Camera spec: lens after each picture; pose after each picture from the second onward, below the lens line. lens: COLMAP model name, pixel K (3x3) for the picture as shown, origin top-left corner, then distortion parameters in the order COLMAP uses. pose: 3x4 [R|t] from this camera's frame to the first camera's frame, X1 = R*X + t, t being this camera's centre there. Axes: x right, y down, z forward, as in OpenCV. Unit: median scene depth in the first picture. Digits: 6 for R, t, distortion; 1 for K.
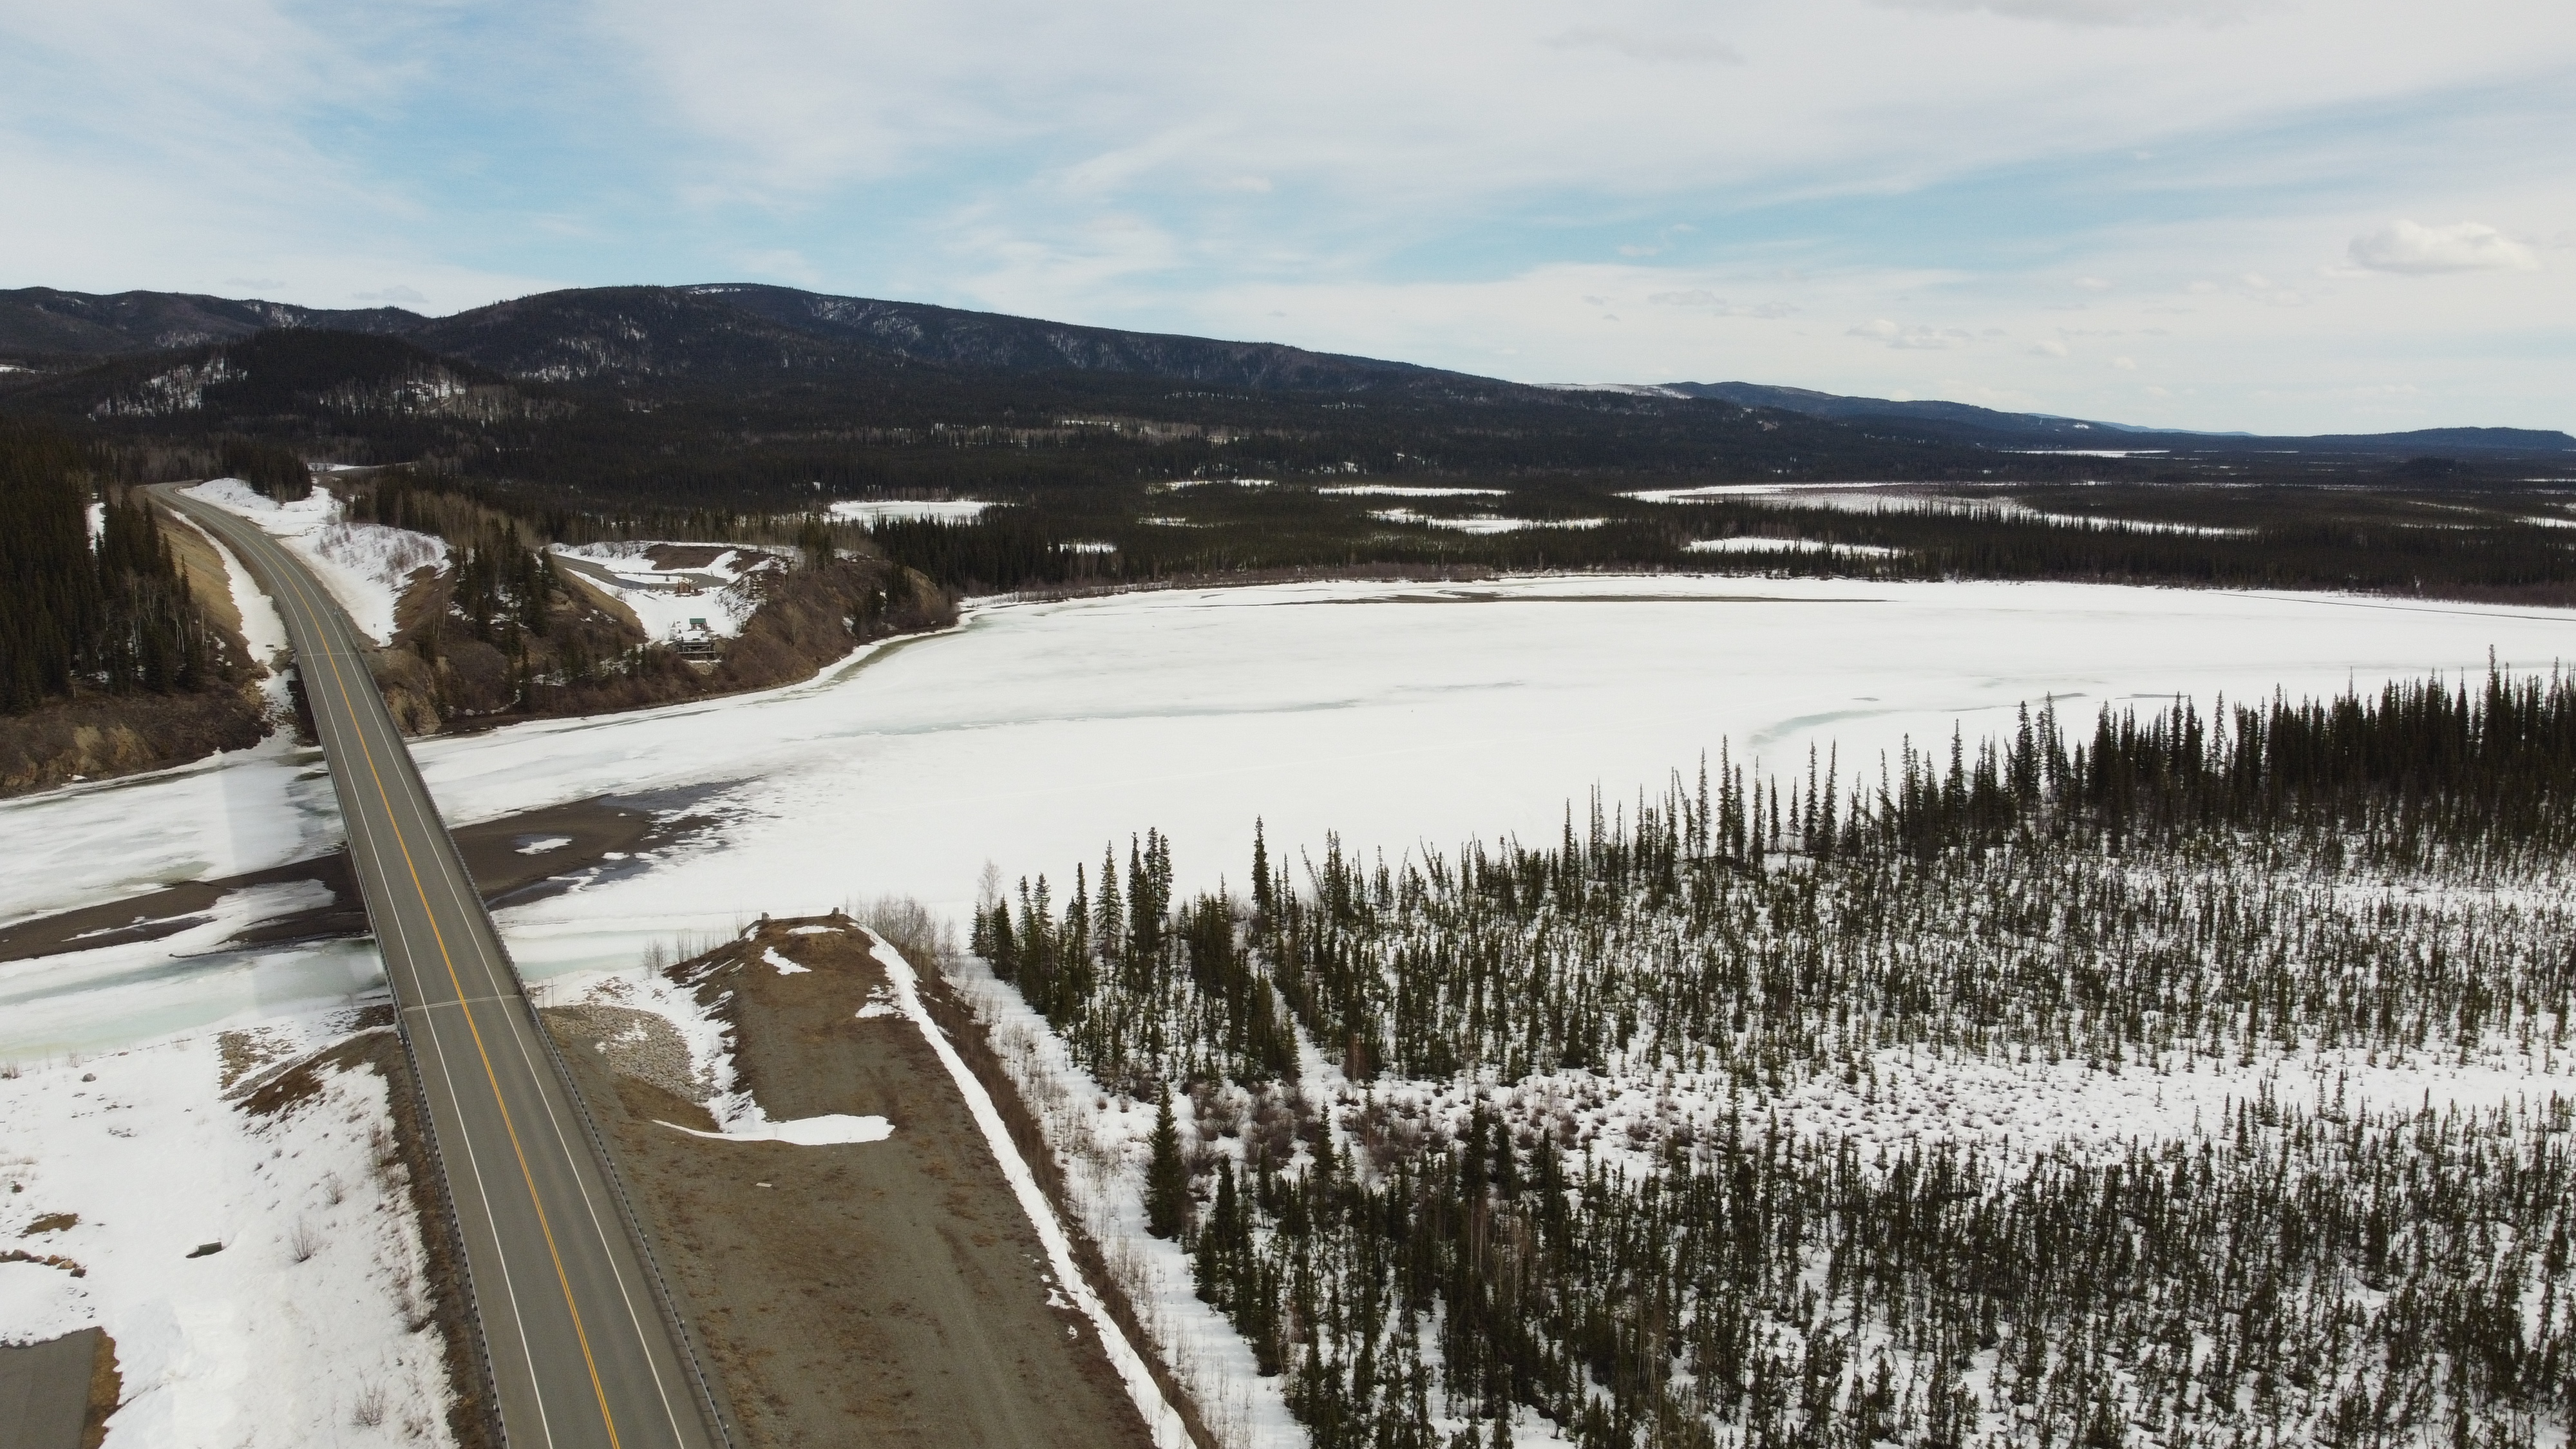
lens RADIAL K [[1937.7, 0, 1284.5], [0, 1937.7, 722.0], [0, 0, 1]] dist [0.005766, -0.009783]
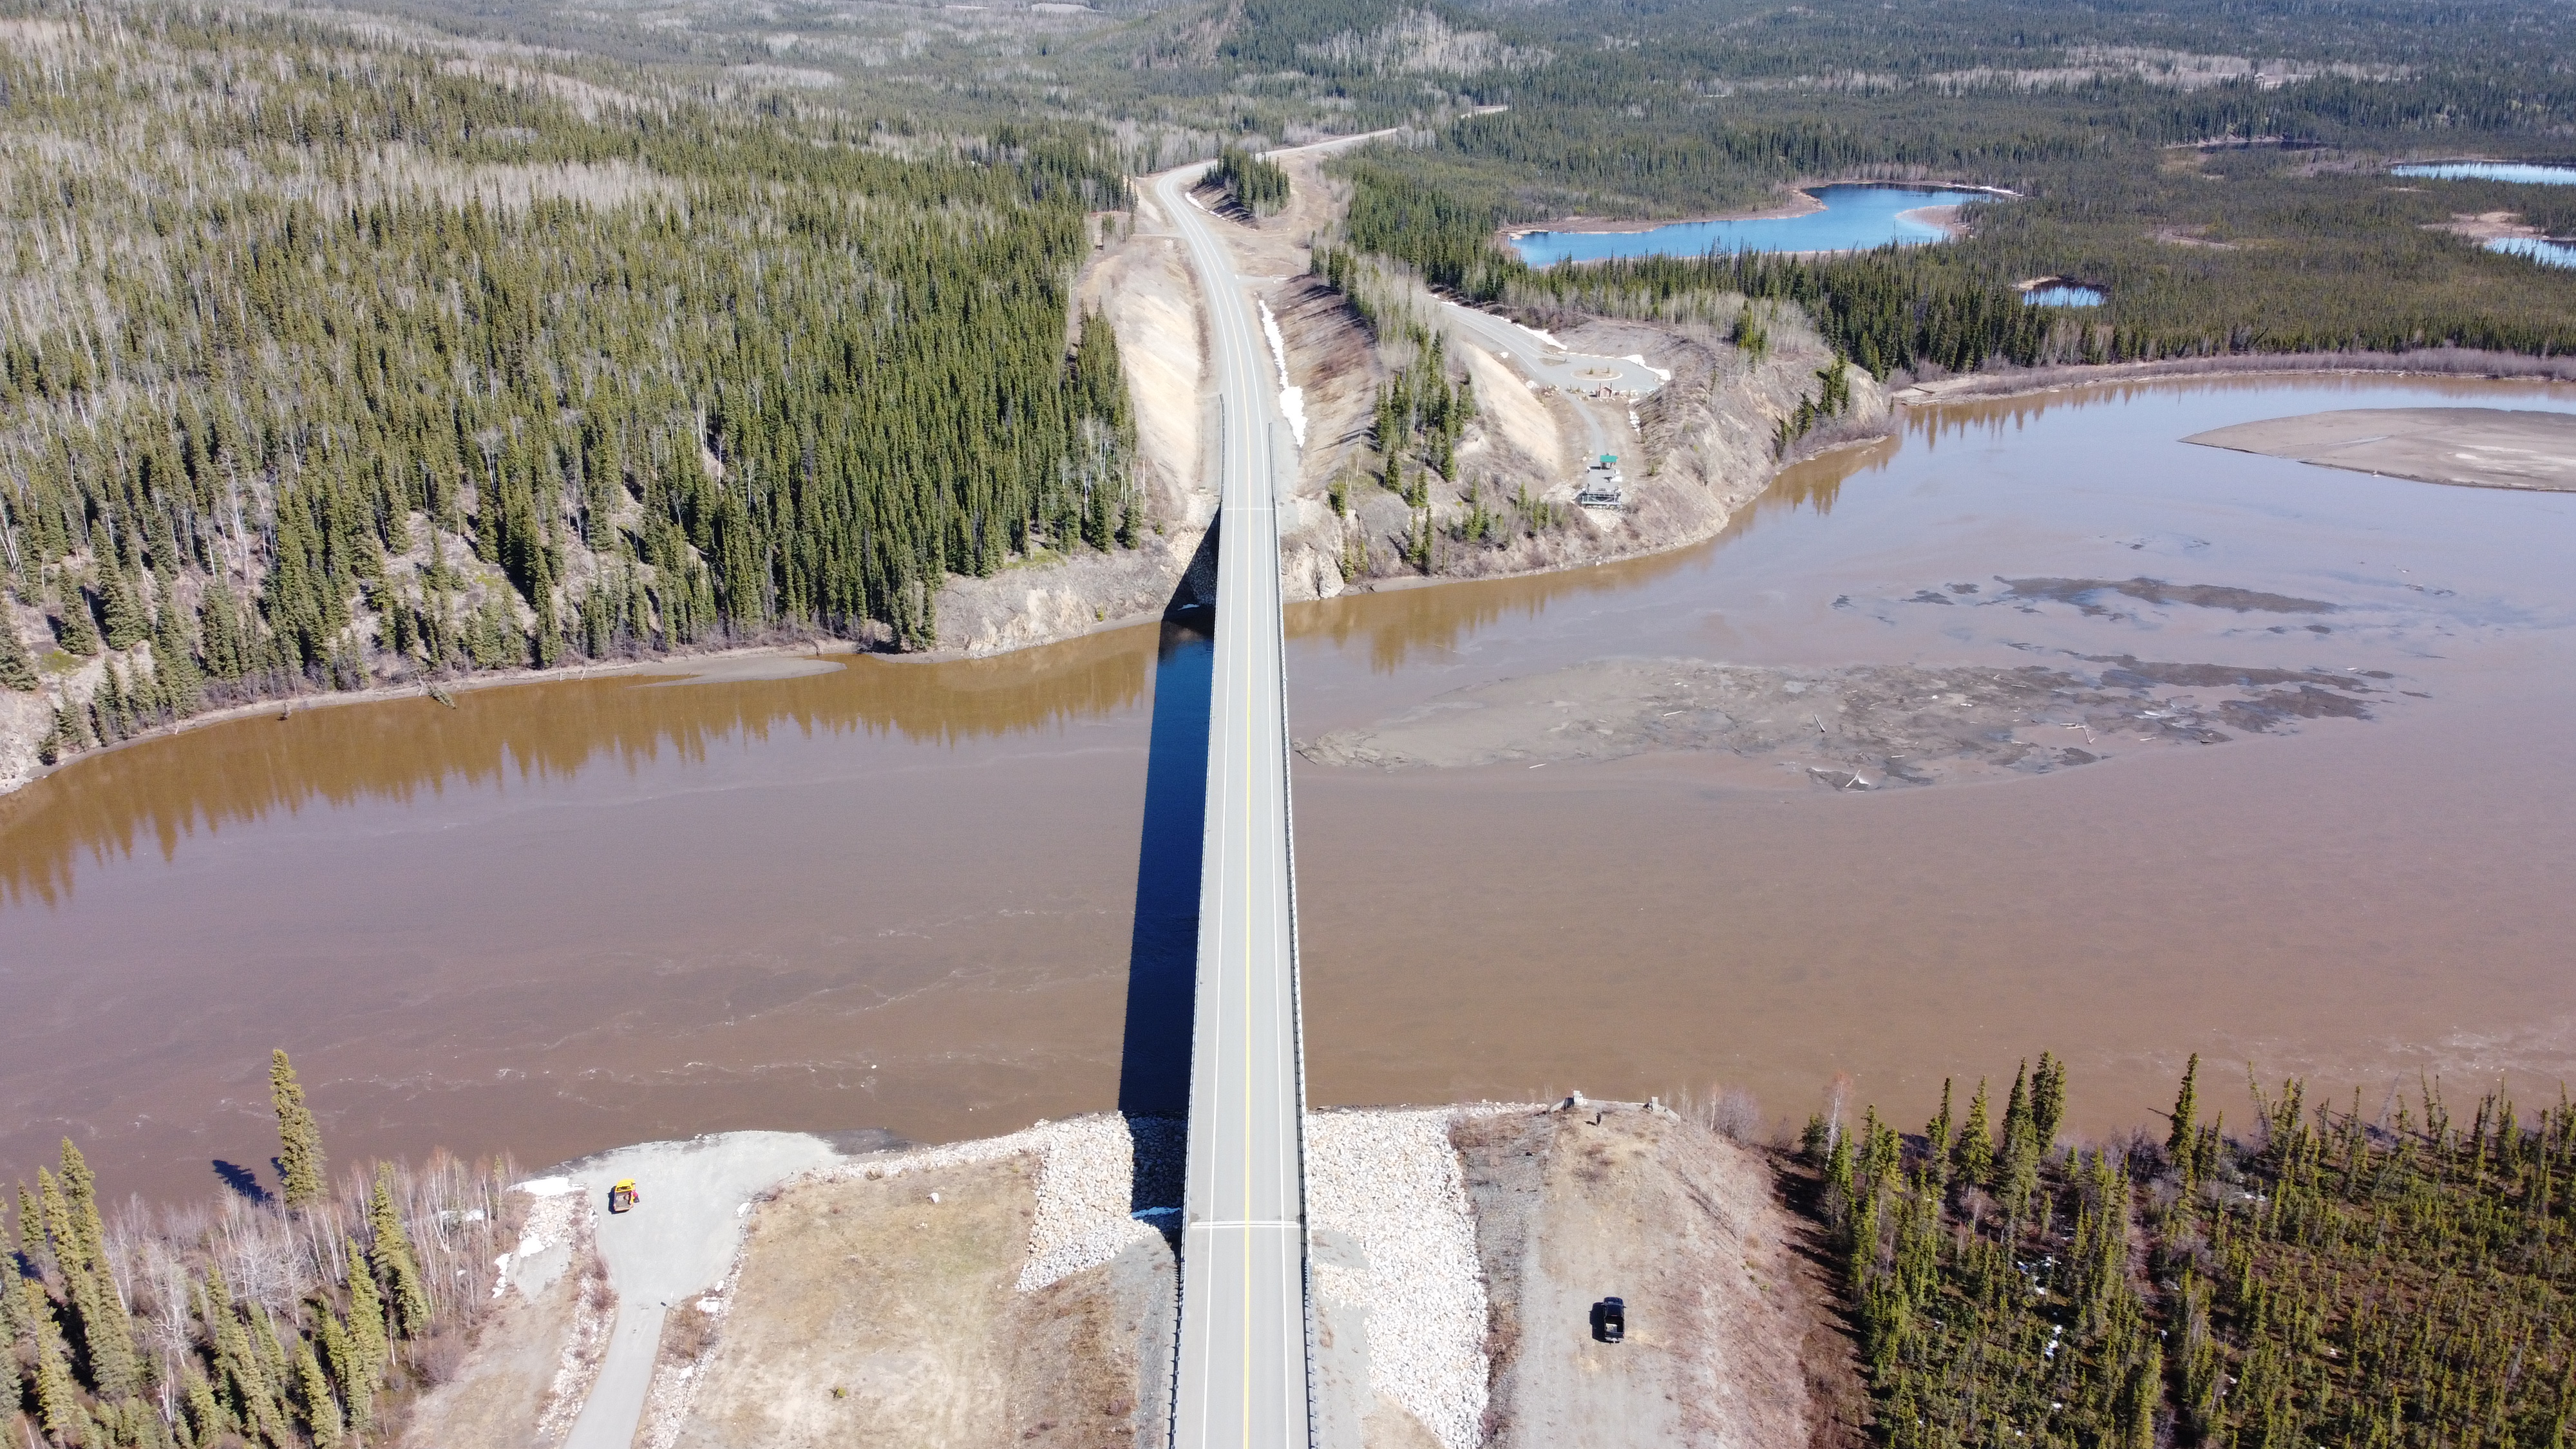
lens RADIAL K [[1937.7, 0, 1279.6], [0, 1937.7, 724.7], [0, 0, 1]] dist [0.005766, -0.009783]
pose [[0.885098, 0.151053, -0.440209, -0.009698], [-0.061262, 0.975448, 0.211540, -0.158129], [0.461355, -0.160265, 0.872621, 0.103093]]
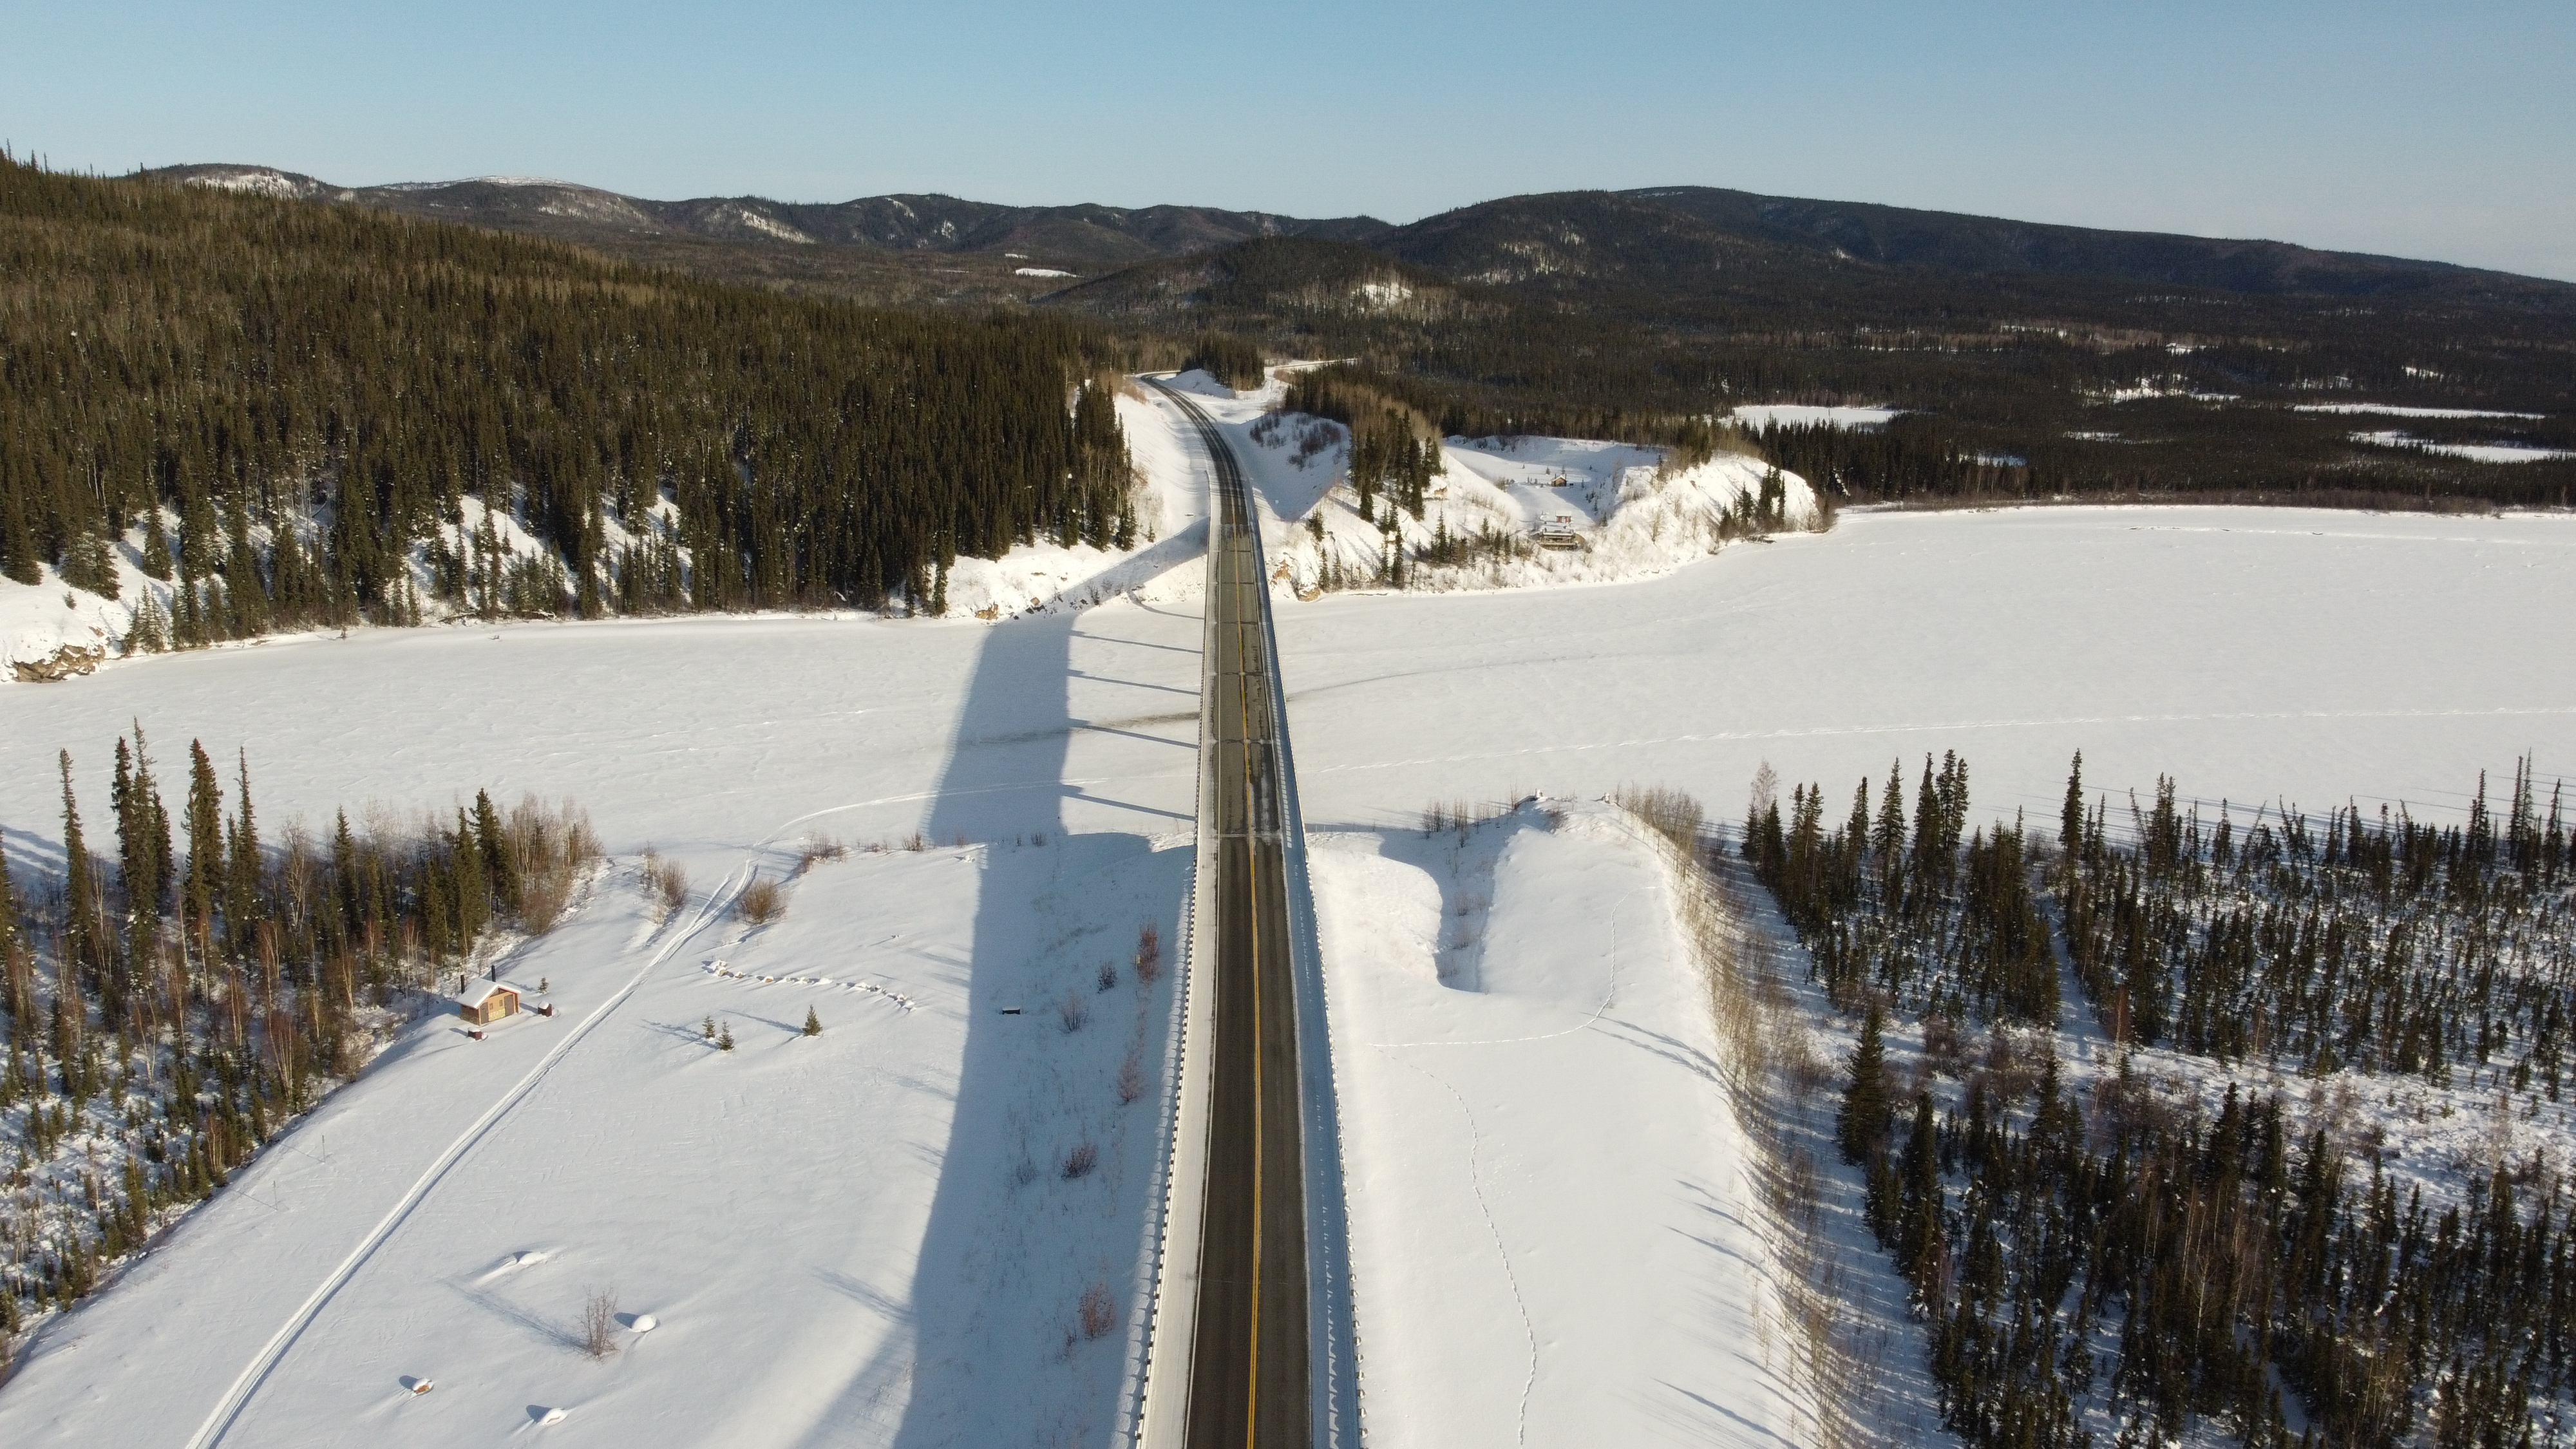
lens RADIAL K [[1937.7, 0, 1281.1], [0, 1937.7, 726.1], [0, 0, 1]] dist [0.005766, -0.009783]
pose [[0.893003, 0.099429, -0.438931, 0.036362], [-0.077569, 0.994699, 0.067511, 0.003657], [0.443316, -0.026240, 0.895981, 0.010666]]
